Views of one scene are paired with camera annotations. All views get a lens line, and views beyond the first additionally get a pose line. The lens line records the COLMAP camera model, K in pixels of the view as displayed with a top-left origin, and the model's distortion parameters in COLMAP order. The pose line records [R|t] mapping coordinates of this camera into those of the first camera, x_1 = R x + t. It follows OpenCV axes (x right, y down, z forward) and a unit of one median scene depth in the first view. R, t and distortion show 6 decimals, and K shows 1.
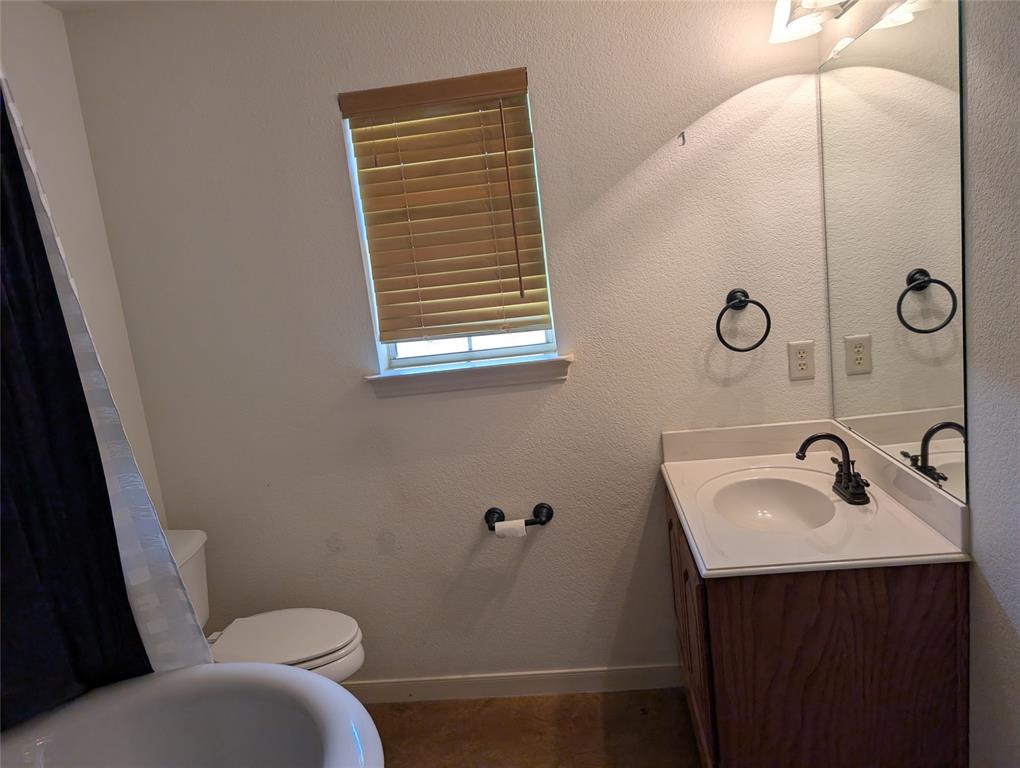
lens RADIAL K [[733.2, 0, 511.4], [0, 733.2, 386.2], [0, 0, 1]] dist [0.021206, -0.024301]
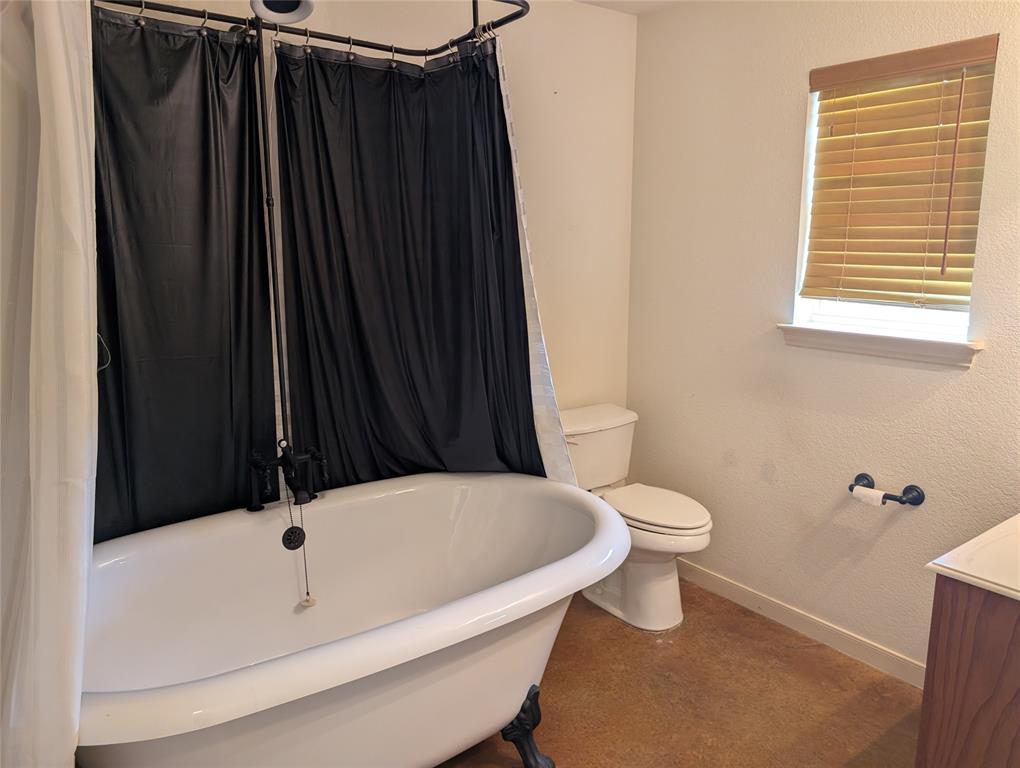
lens RADIAL K [[733.2, 0, 512.9], [0, 733.2, 380.7], [0, 0, 1]] dist [0.021206, -0.024301]
pose [[0.662818, 0.252725, -0.704842, 0.359383], [-0.201388, 0.966803, 0.157272, -0.023769], [0.721190, 0.037704, 0.691710, -0.083002]]
